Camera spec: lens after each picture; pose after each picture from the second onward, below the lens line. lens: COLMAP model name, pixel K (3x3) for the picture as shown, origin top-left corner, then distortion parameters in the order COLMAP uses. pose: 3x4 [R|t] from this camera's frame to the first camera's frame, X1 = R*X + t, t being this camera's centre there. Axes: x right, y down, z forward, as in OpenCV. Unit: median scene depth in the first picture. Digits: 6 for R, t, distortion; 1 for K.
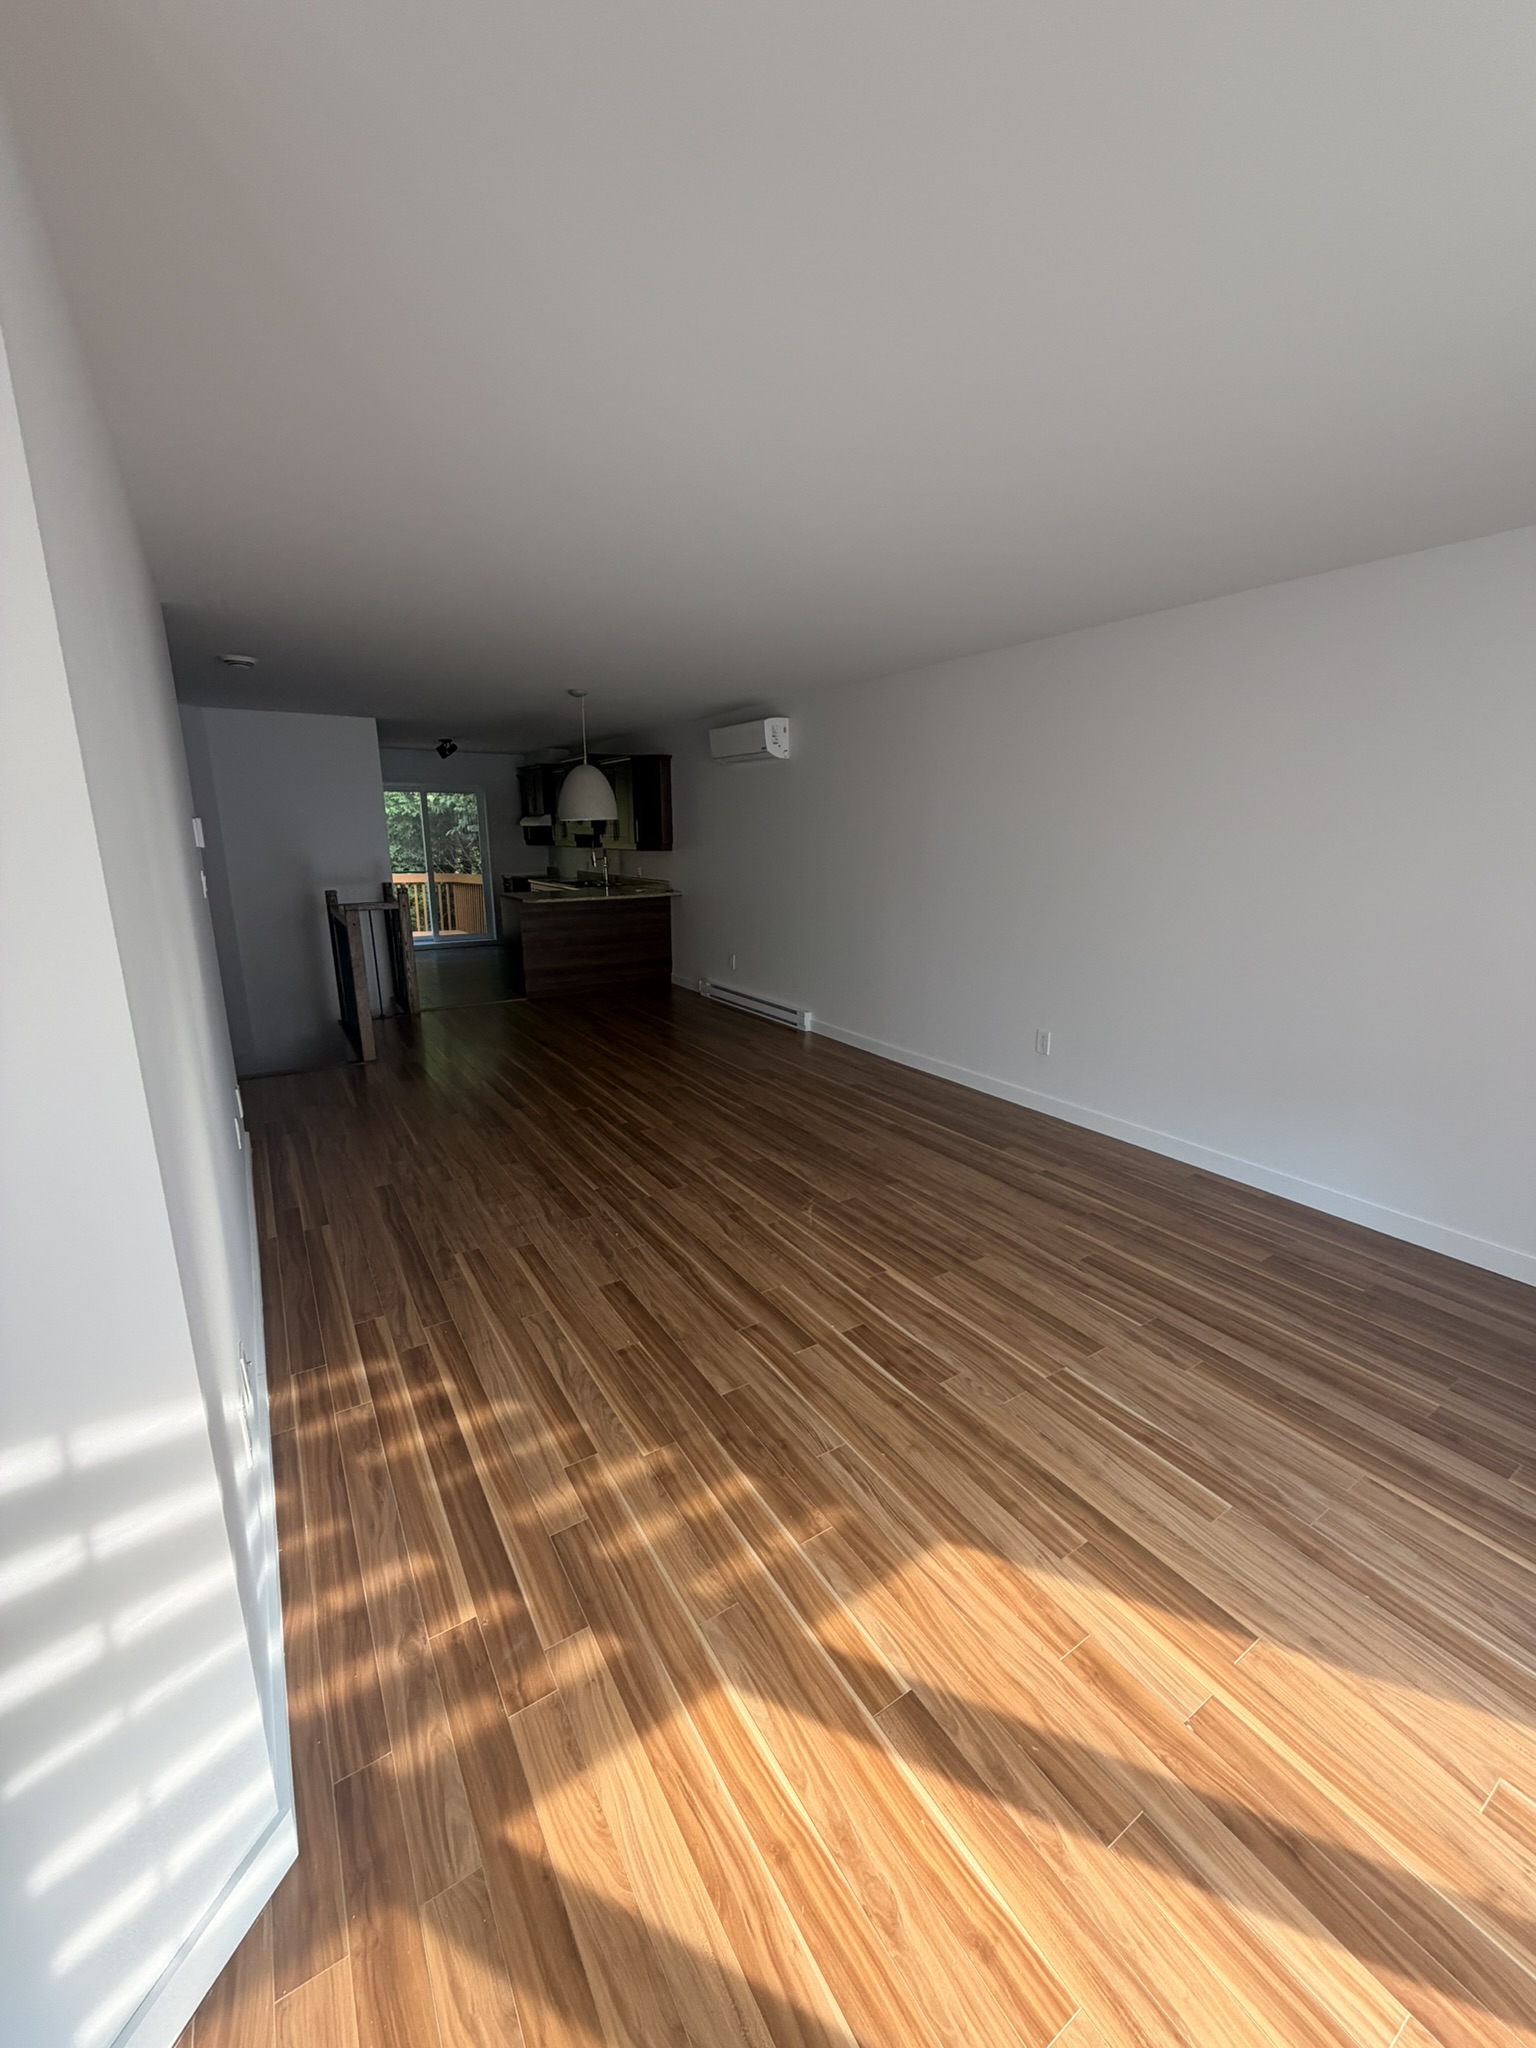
lens RADIAL K [[821.6, 0, 768.5], [0, 821.6, 1024.0], [0, 0, 1]] dist [0.000633, 0.000181]
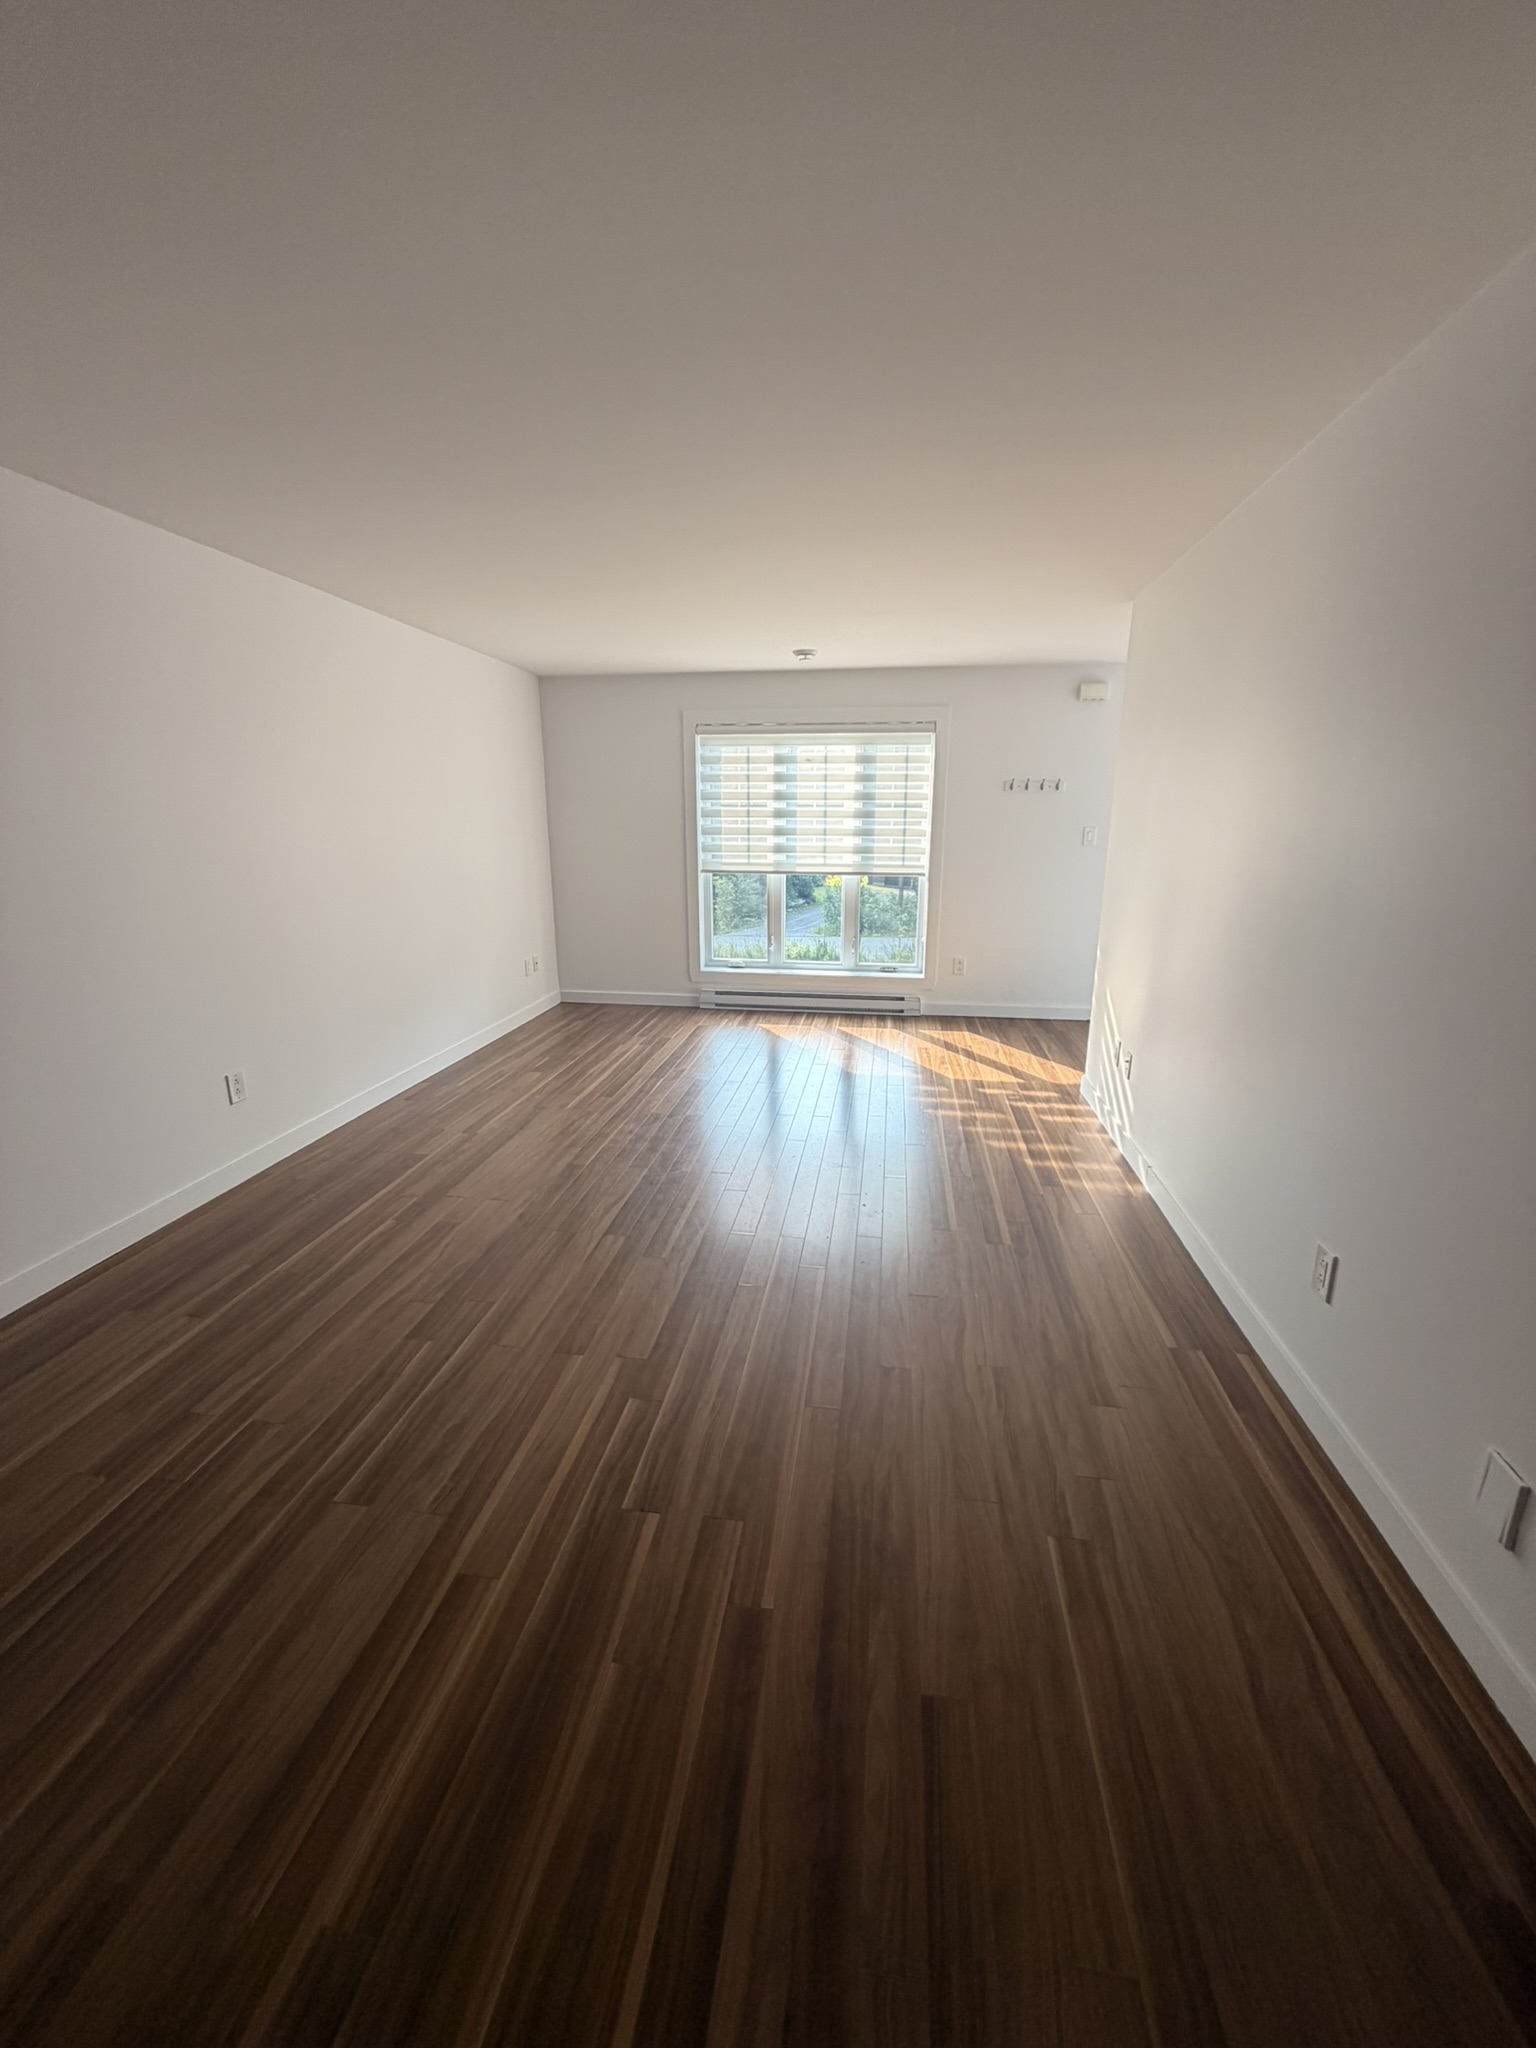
lens RADIAL K [[821.6, 0, 771.0], [0, 821.6, 1024.6], [0, 0, 1]] dist [0.000633, 0.000181]
pose [[-0.759226, -0.161588, 0.630448, -0.908503], [0.150082, 0.899111, 0.411186, -0.480098], [-0.633286, 0.406802, -0.658378, 2.112563]]
